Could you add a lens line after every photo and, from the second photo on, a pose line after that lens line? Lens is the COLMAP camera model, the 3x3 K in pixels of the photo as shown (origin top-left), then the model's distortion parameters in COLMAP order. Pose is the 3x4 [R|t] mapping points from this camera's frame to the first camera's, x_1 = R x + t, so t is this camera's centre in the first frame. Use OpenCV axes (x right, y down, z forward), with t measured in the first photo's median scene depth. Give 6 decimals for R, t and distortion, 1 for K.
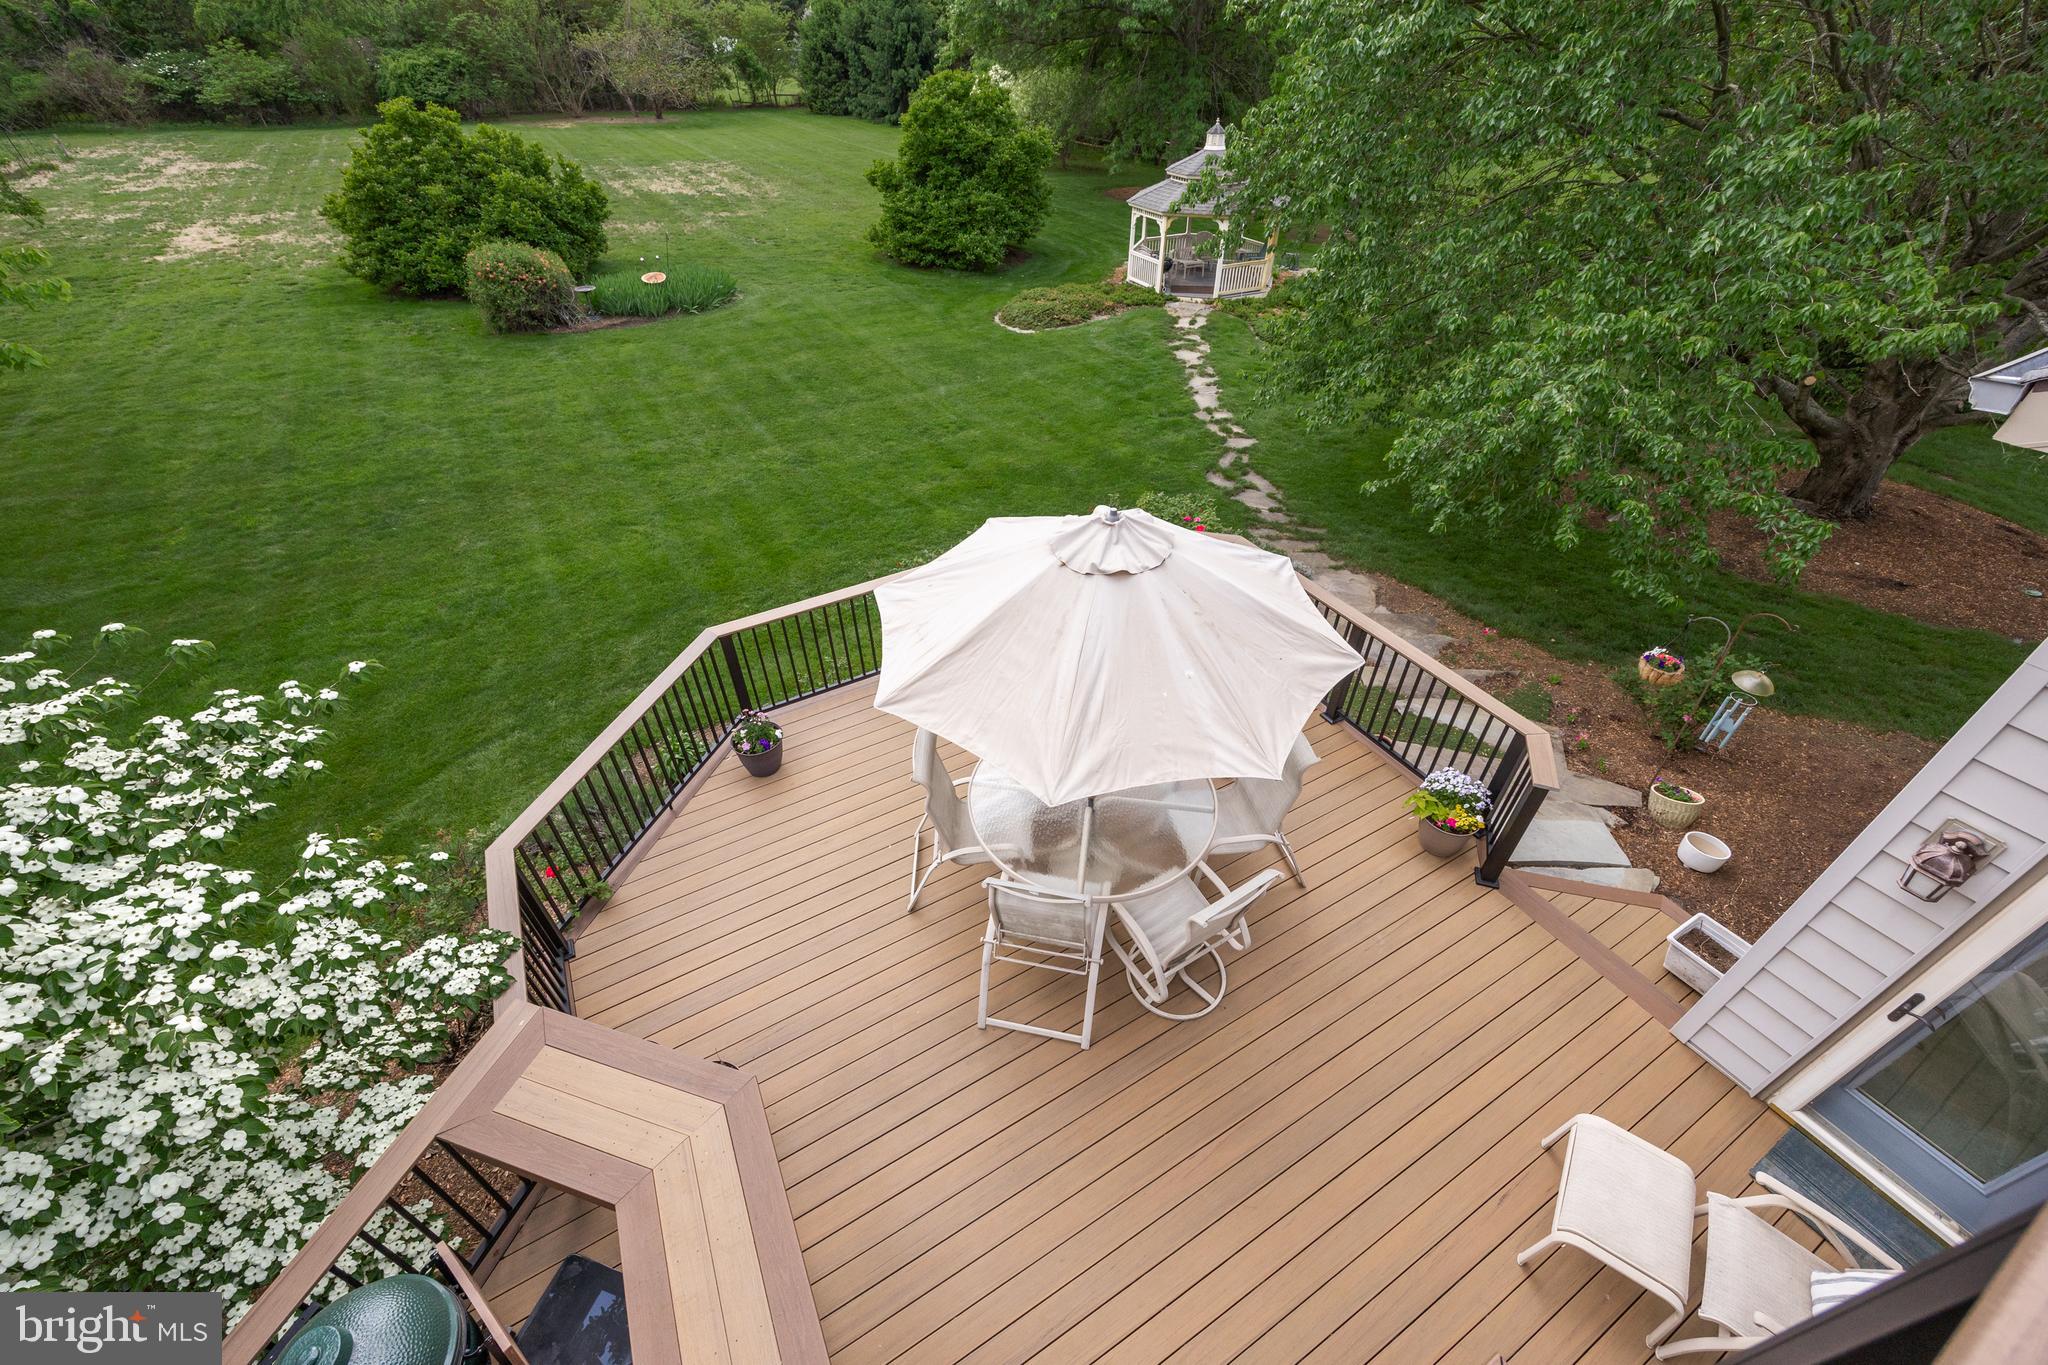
lens RADIAL K [[824.5, 0, 1031.1], [0, 824.5, 688.5], [0, 0, 1]] dist [0.001441, 0.000007]
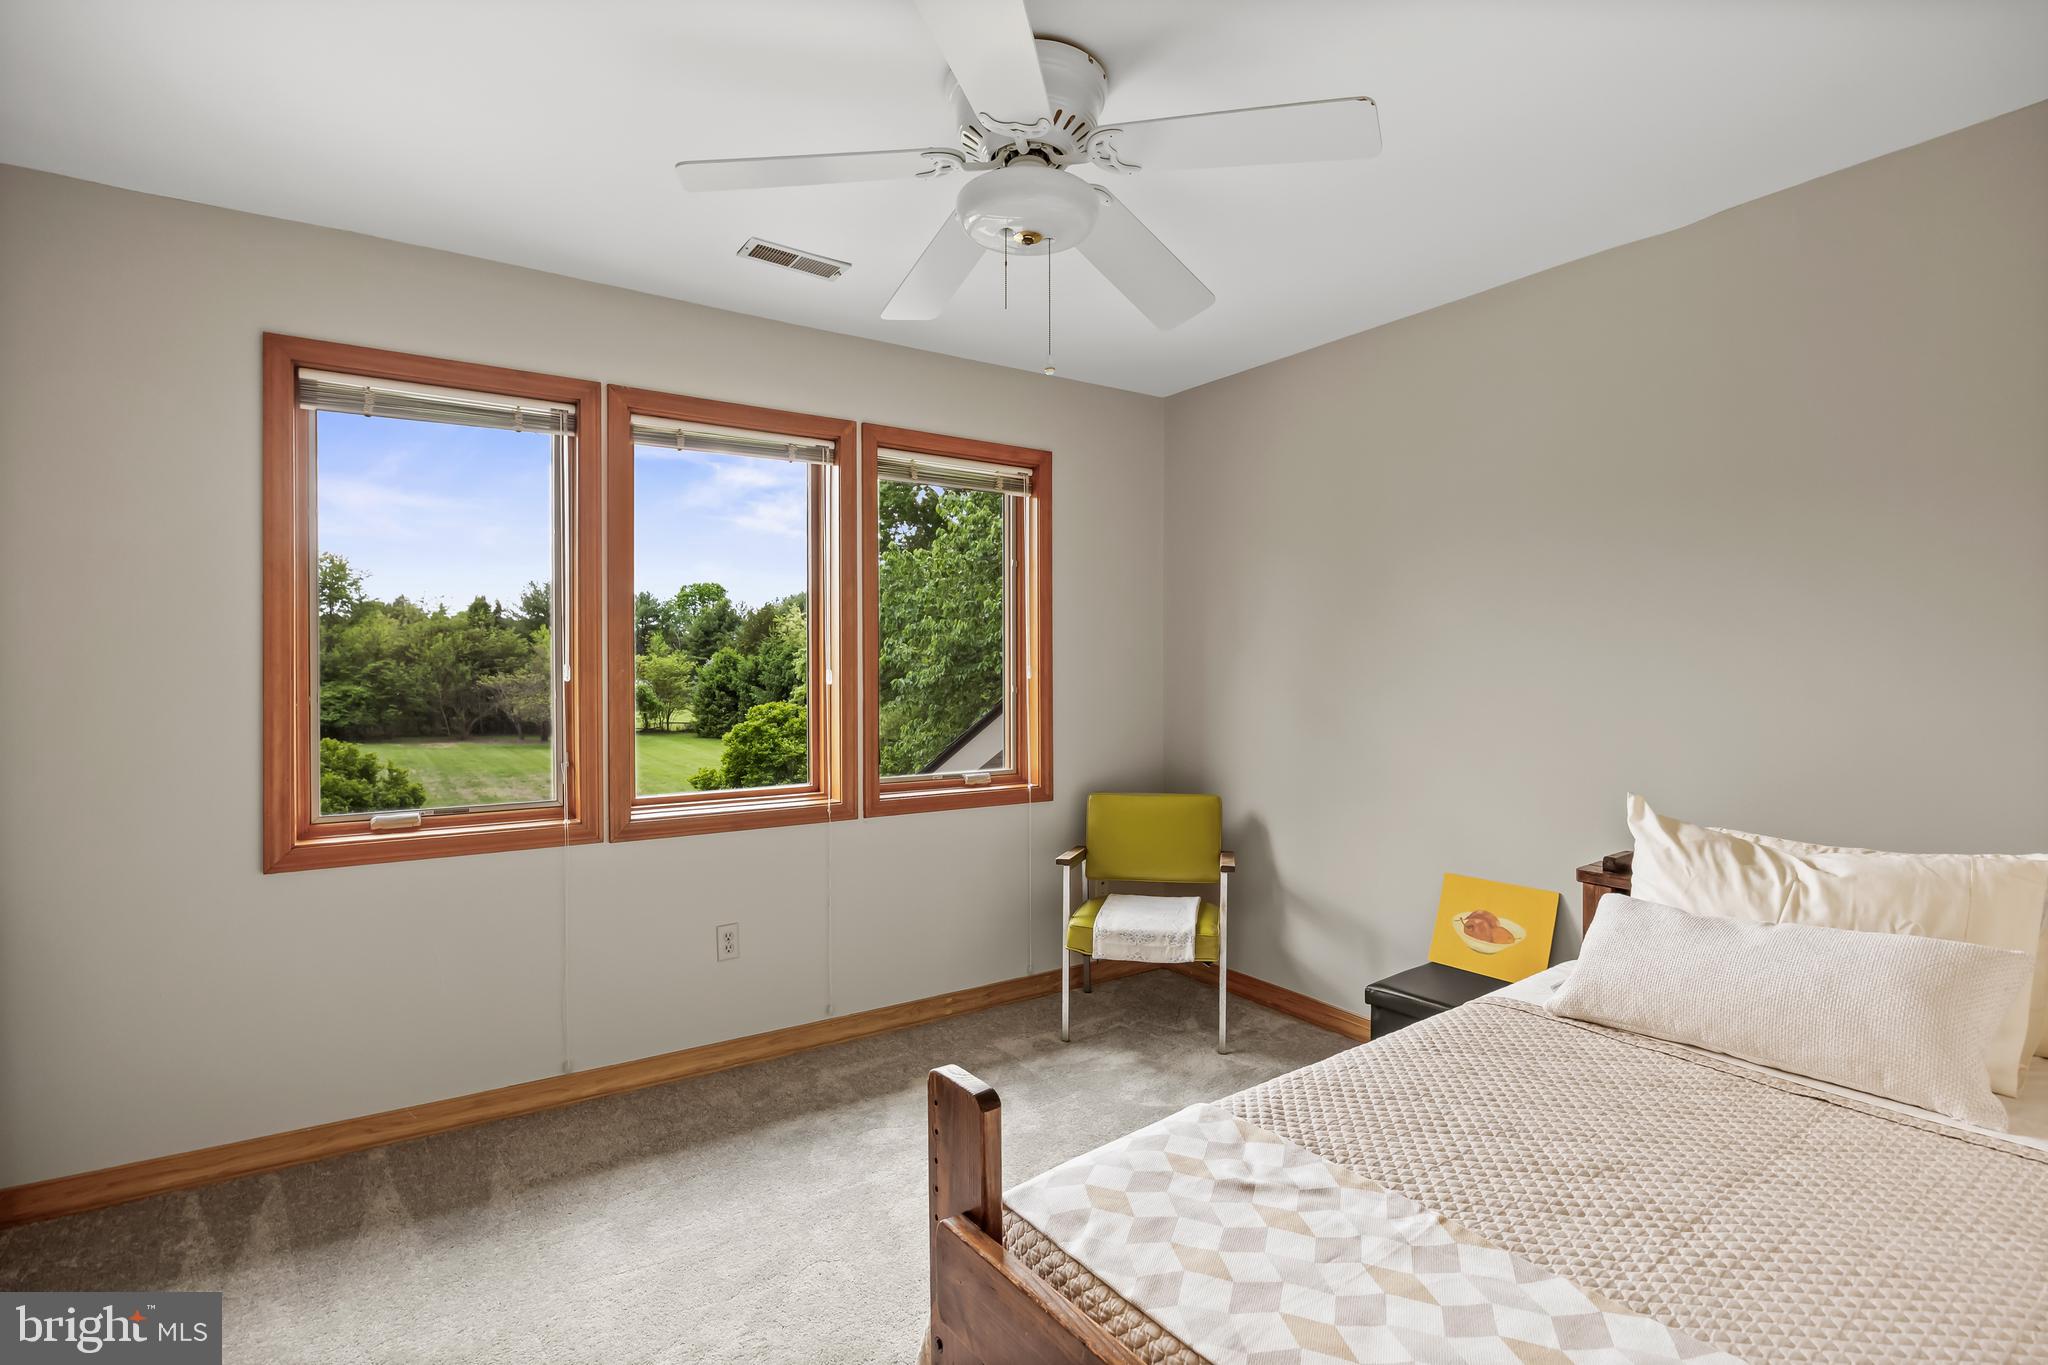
lens RADIAL K [[991.1, 0, 1030.5], [0, 991.1, 684.0], [0, 0, 1]] dist [-0.000307, 0.000120]
pose [[0.997747, 0.006655, 0.066759, 0.169865], [0.036052, 0.786011, -0.617161, 0.098499], [-0.056581, 0.618177, 0.784000, -0.121212]]
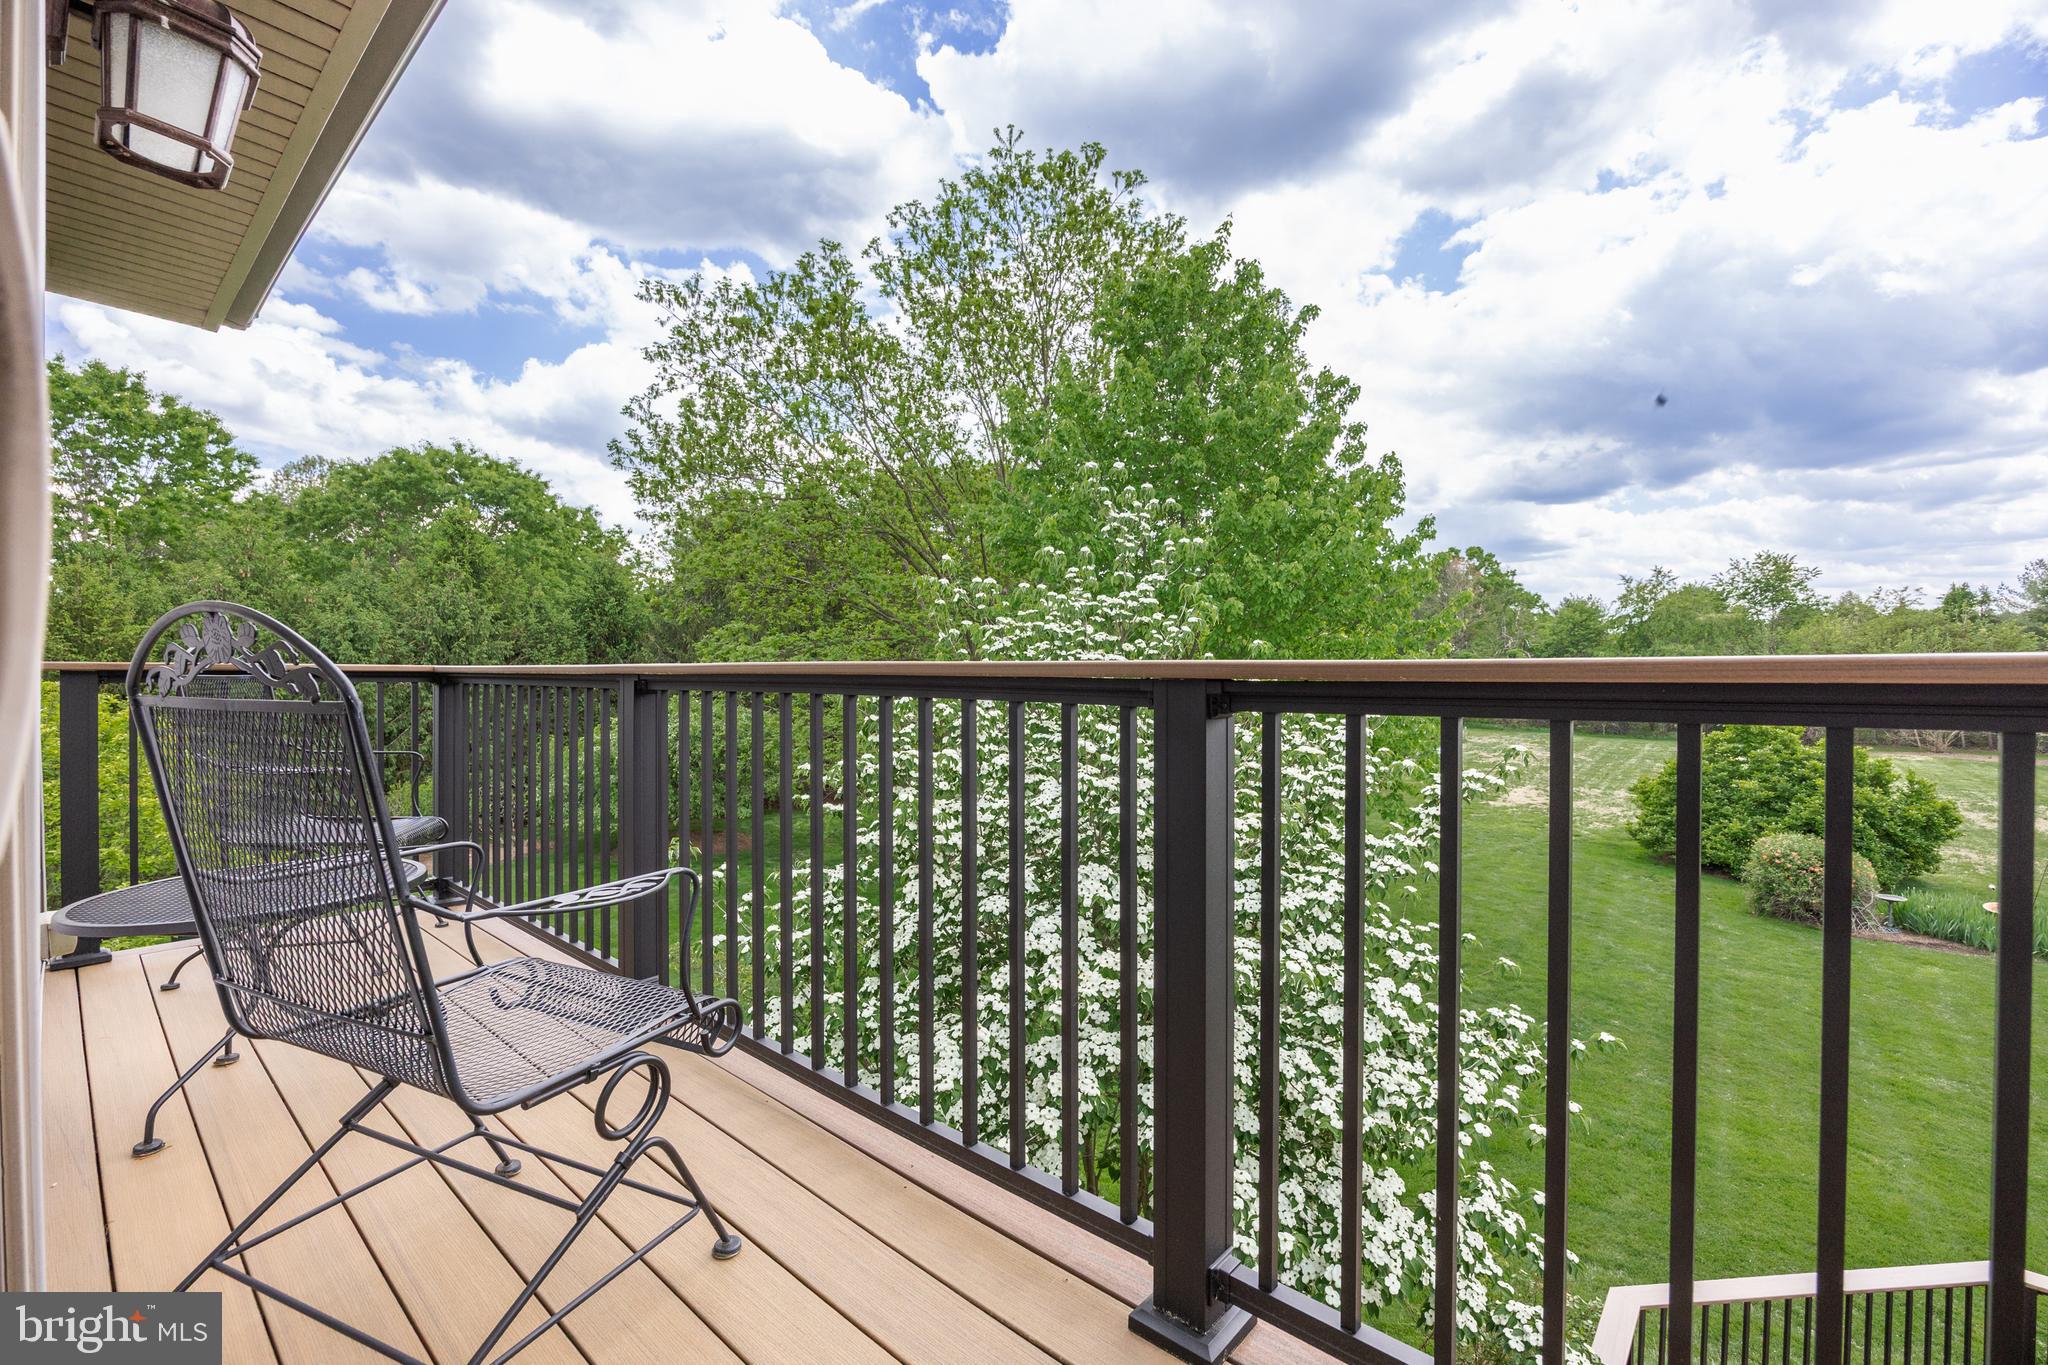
lens RADIAL K [[895.7, 0, 1028.2], [0, 895.7, 685.5], [0, 0, 1]] dist [-0.001687, -0.000240]
pose [[0.349421, 0.016904, -0.936813, 0.010888], [-0.593462, 0.777702, -0.207322, 0.061694], [0.725057, 0.628406, 0.281778, -0.044983]]
